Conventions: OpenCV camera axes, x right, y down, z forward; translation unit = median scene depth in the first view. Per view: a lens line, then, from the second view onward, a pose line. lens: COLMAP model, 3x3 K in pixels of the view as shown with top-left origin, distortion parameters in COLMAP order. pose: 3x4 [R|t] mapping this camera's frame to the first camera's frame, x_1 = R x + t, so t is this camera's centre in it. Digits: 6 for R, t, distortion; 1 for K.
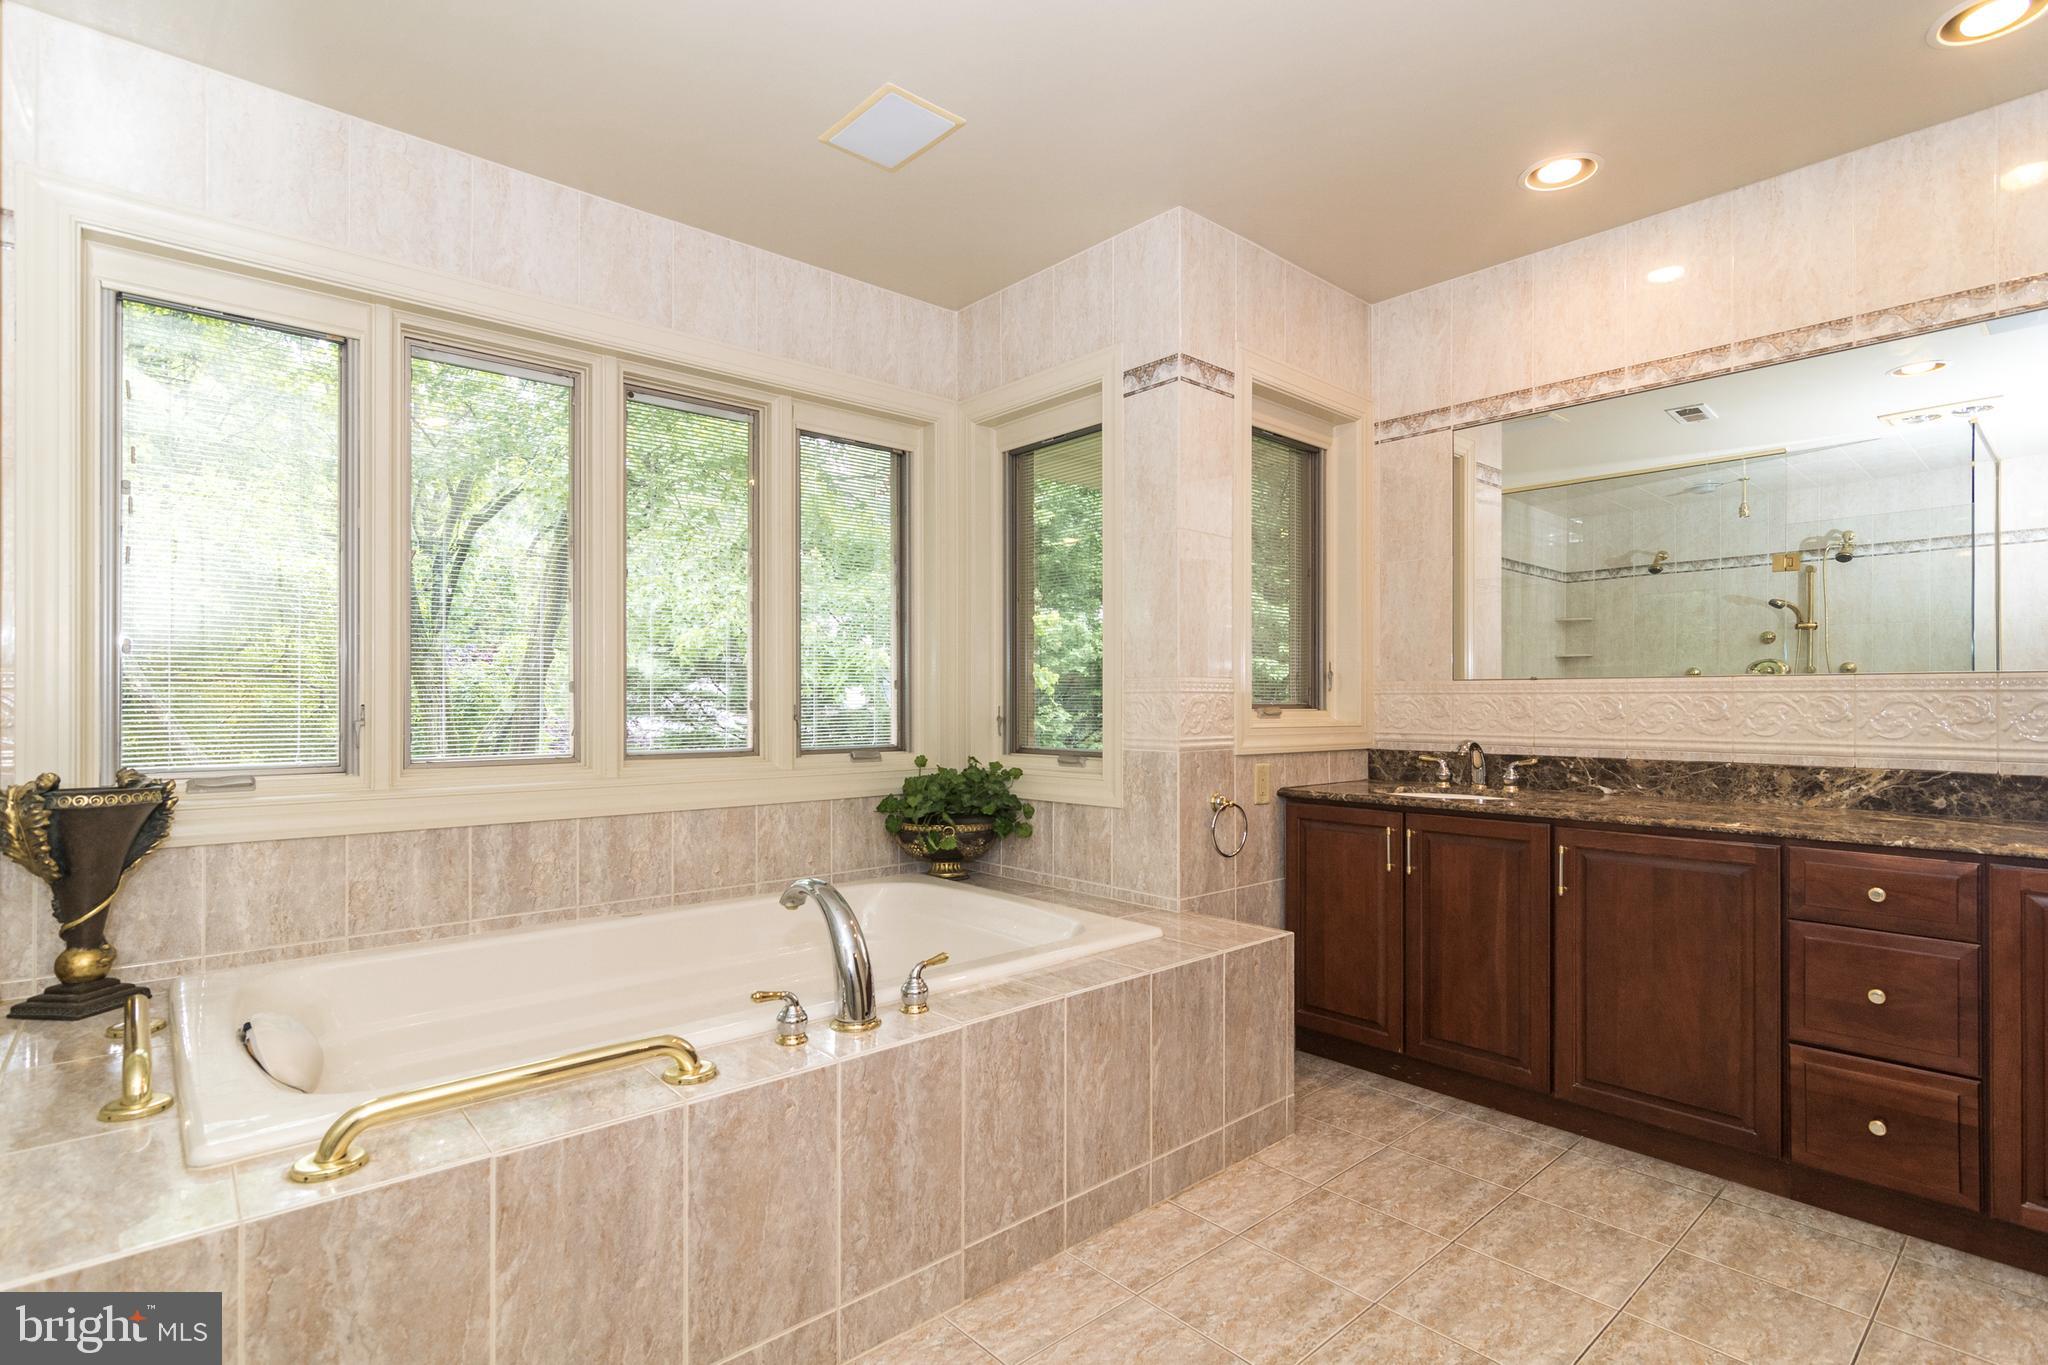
lens RADIAL K [[1000.0, 0, 1030.6], [0, 1000.0, 704.4], [0, 0, 1]] dist [0.001067, 0.000287]
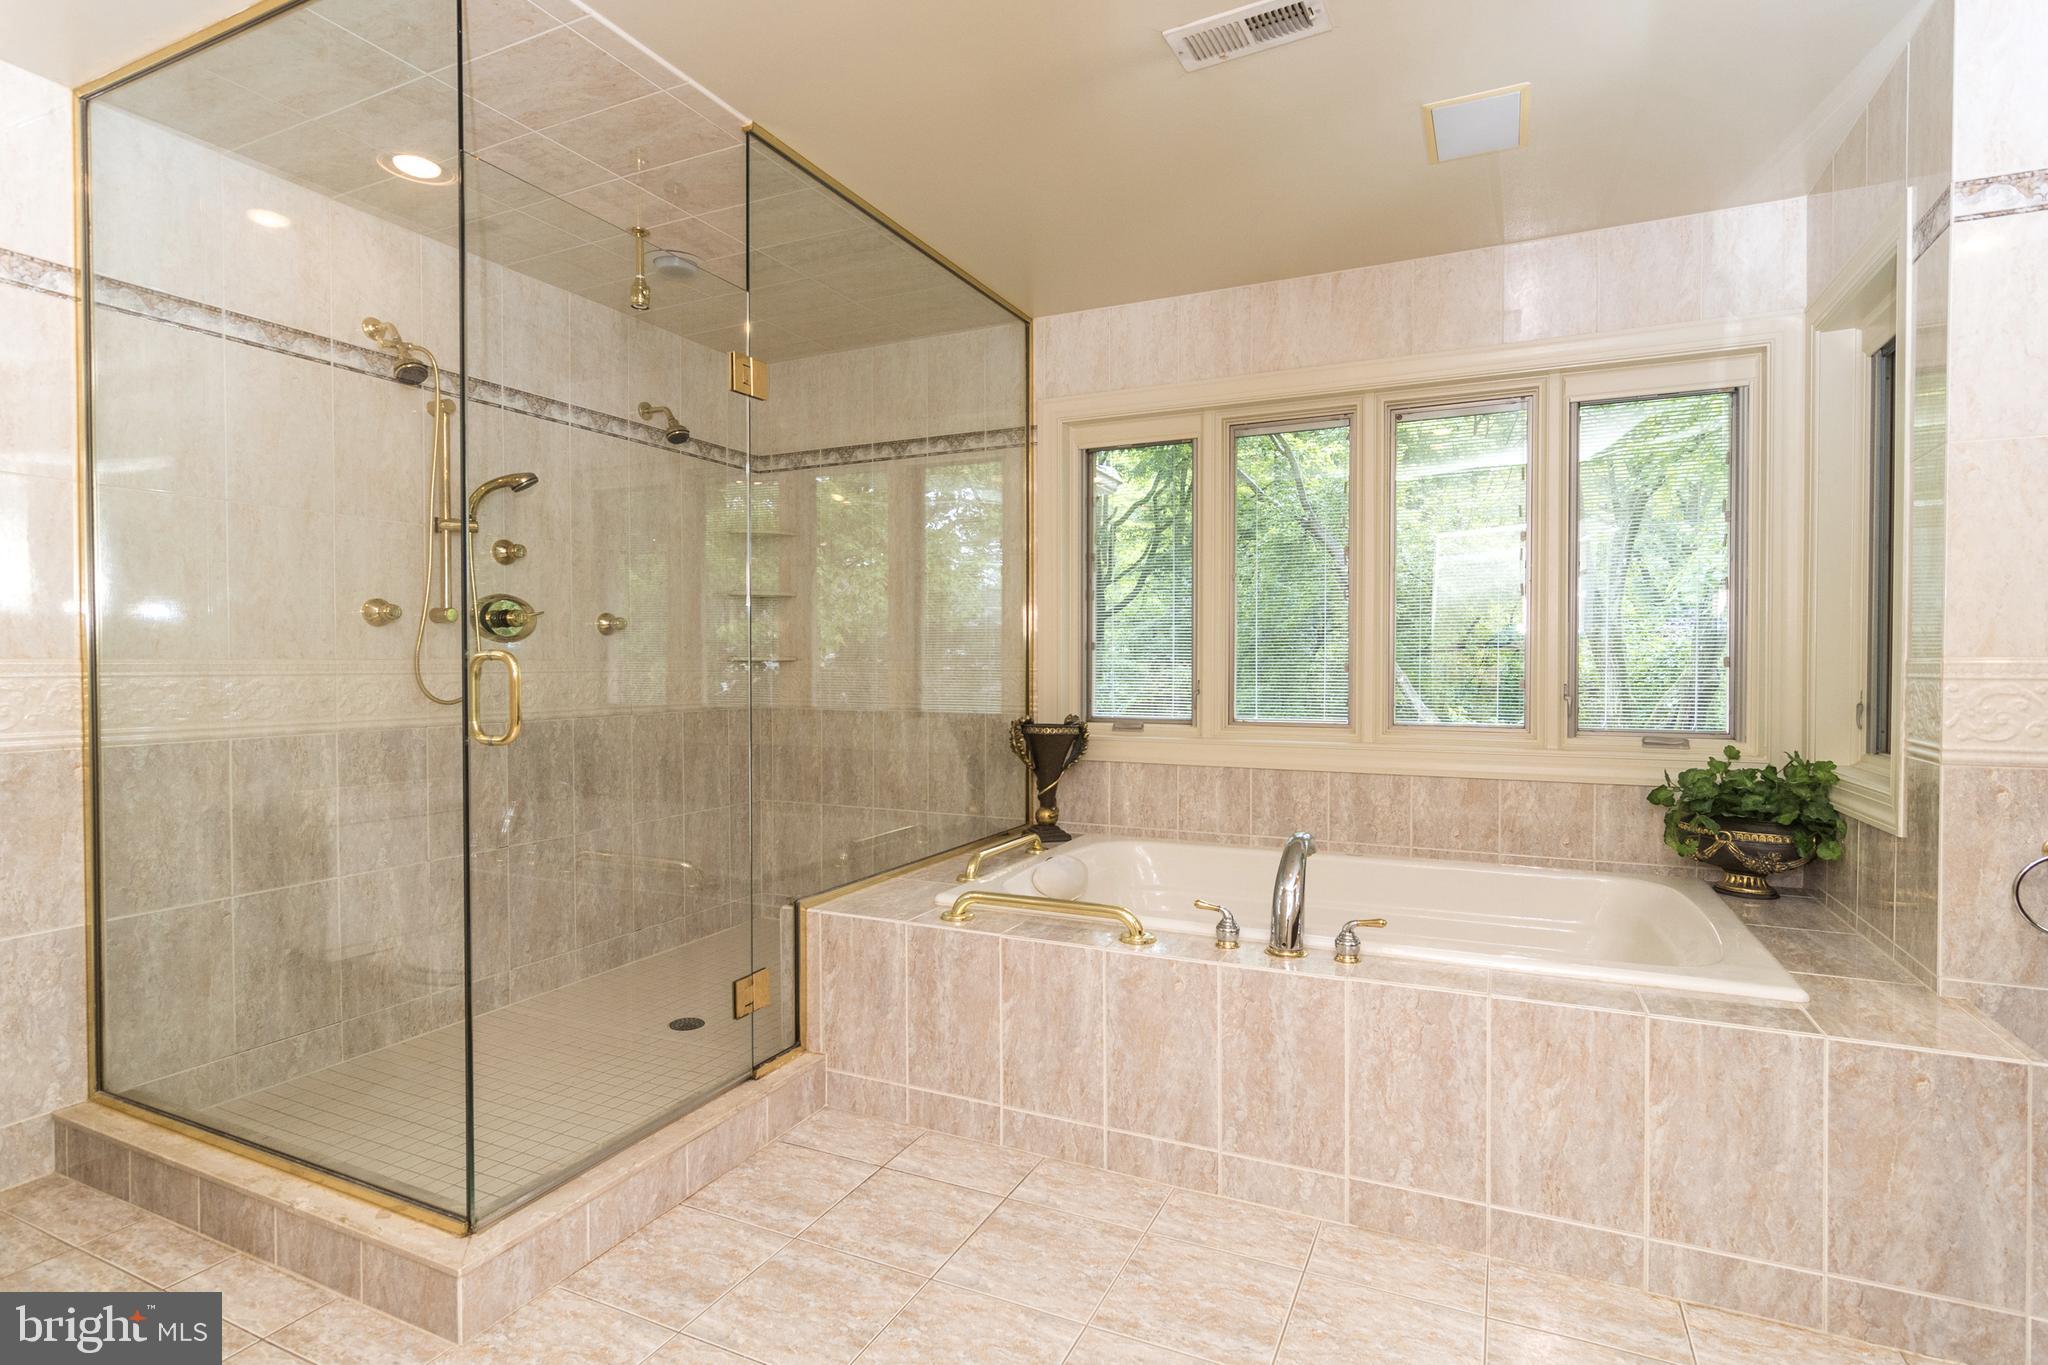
lens RADIAL K [[1000.0, 0, 1041.2], [0, 1000.0, 668.6], [0, 0, 1]] dist [0.001067, 0.000287]
pose [[0.409861, 0.007333, -0.912119, 0.685934], [-0.002063, 0.999973, 0.007112, -0.030493], [0.912146, -0.001033, 0.409865, 0.187974]]
